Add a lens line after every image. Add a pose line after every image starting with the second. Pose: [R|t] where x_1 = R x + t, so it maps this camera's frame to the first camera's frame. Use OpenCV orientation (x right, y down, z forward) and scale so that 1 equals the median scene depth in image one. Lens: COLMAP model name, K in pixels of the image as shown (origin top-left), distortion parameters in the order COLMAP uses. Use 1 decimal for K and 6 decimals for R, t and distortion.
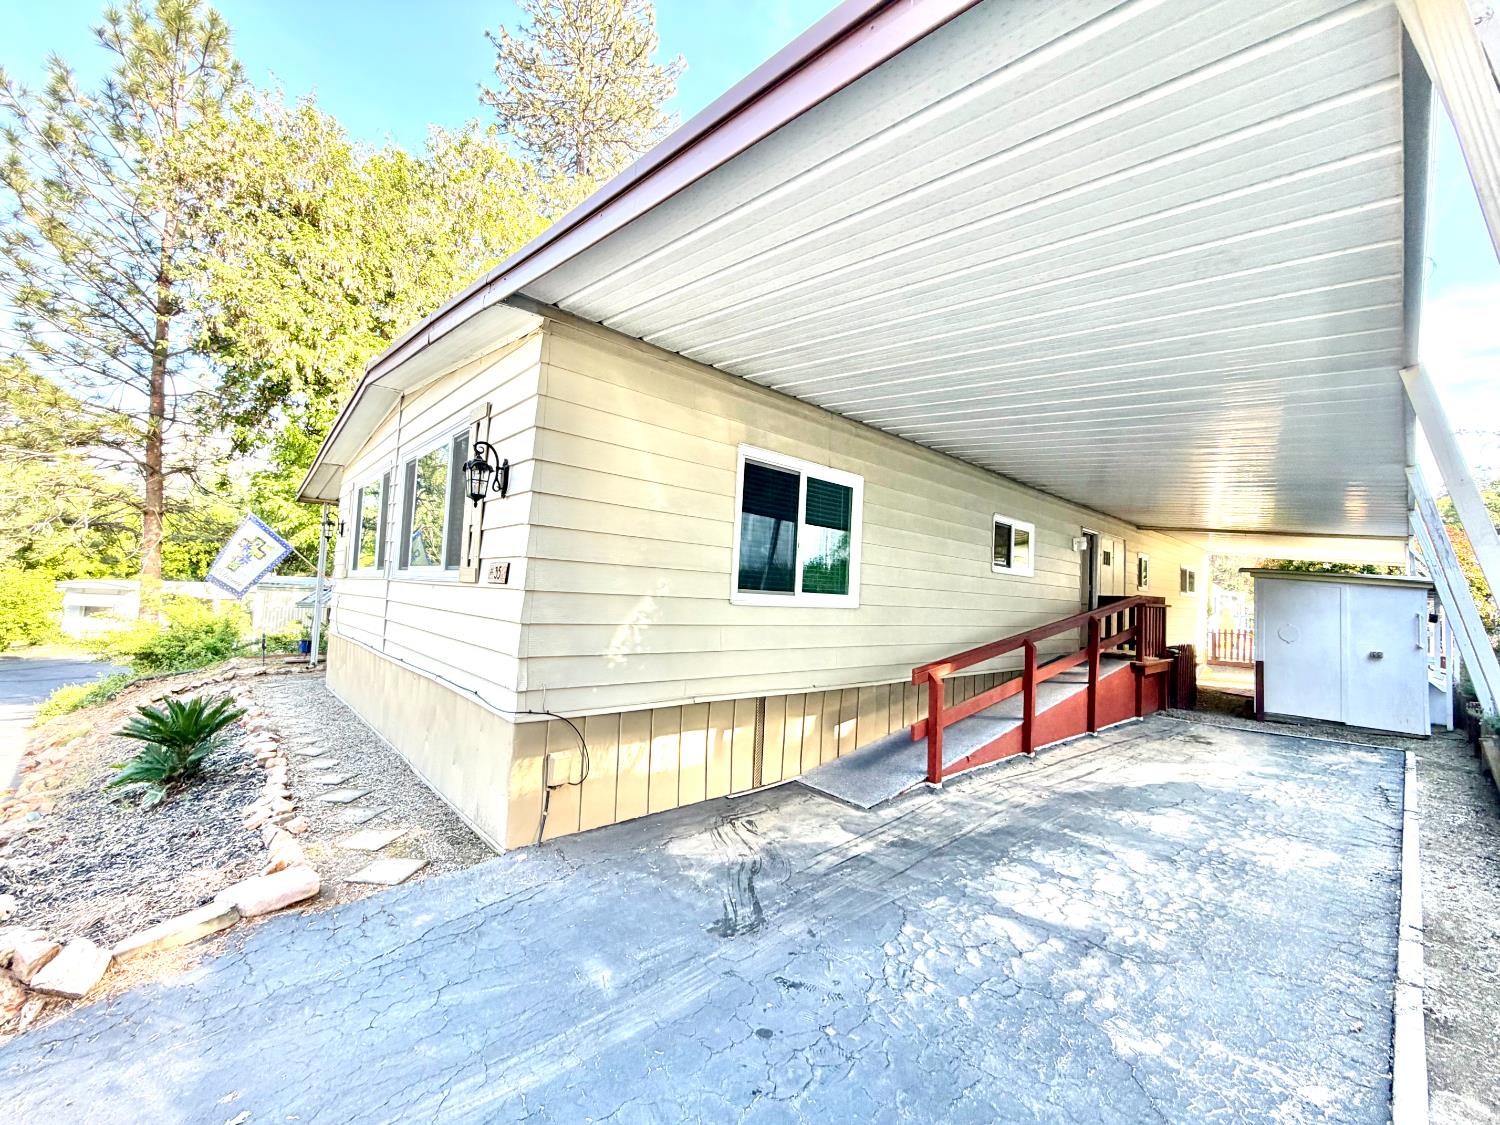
lens RADIAL K [[609.2, 0, 742.9], [0, 609.2, 567.8], [0, 0, 1]] dist [-0.000513, -0.000148]
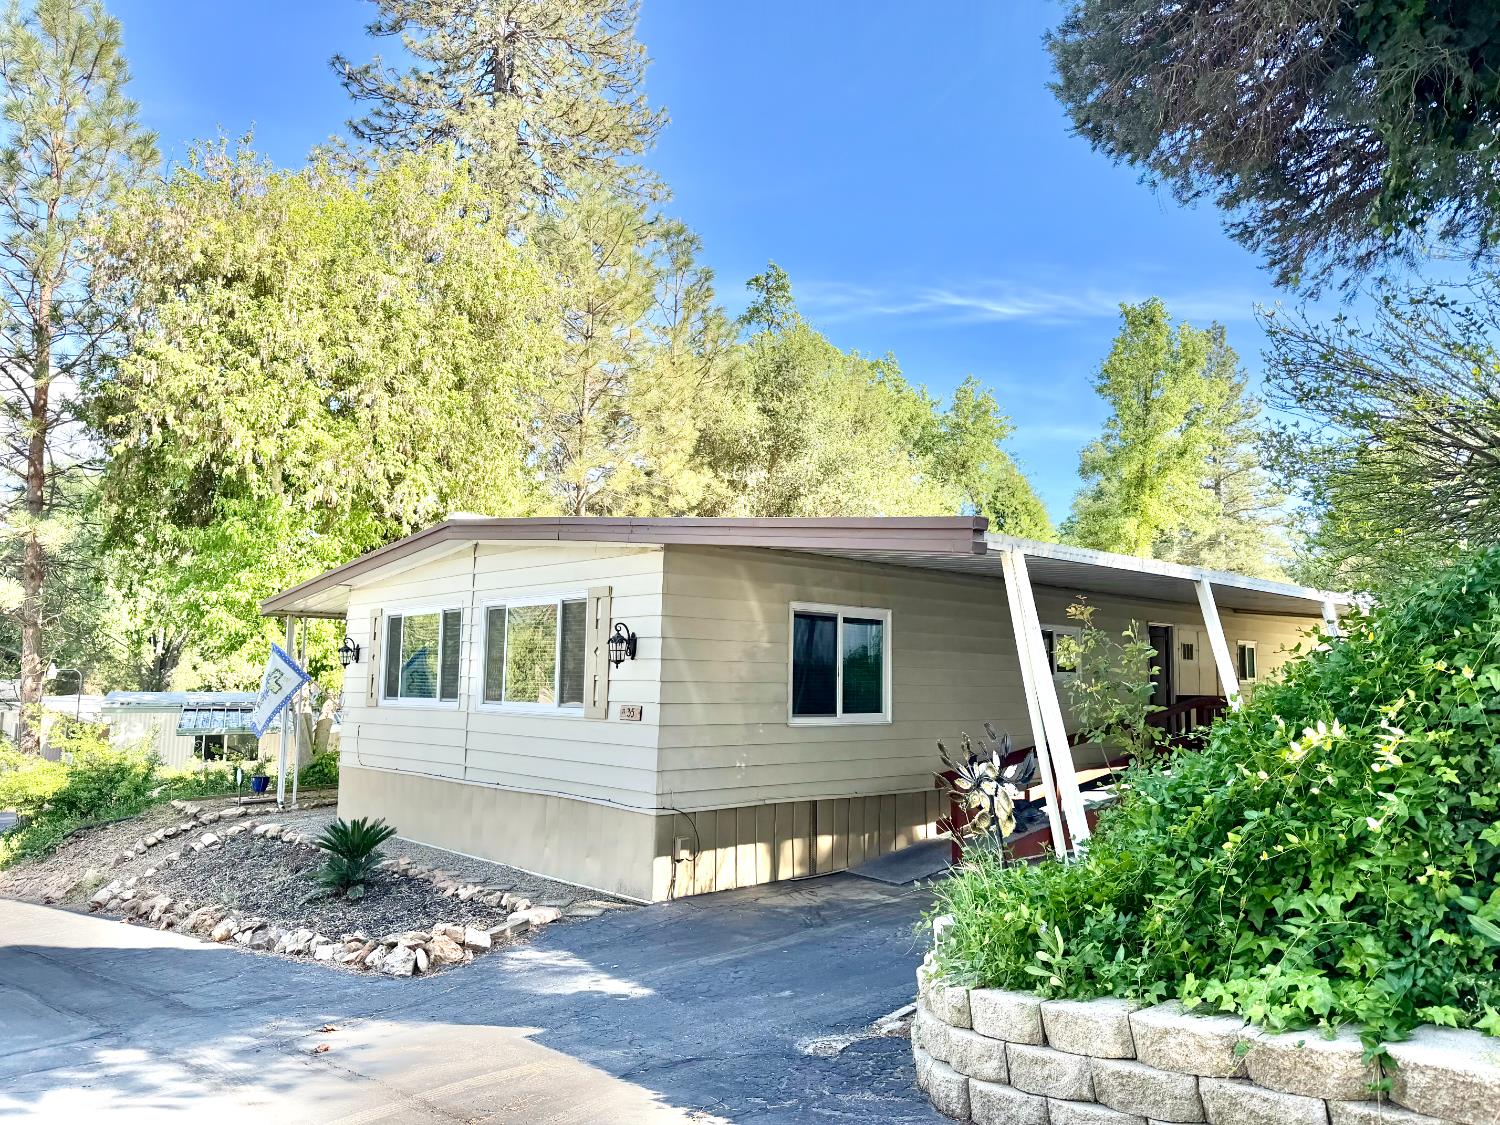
lens RADIAL K [[1064.6, 0, 750.0], [0, 1064.6, 562.5], [0, 0, 1]] dist [0.103429, 0.000561]
pose [[0.999413, -0.031490, 0.013500, -0.129359], [0.032269, 0.997552, -0.062032, -0.161228], [-0.011514, 0.062431, 0.997983, -1.377544]]
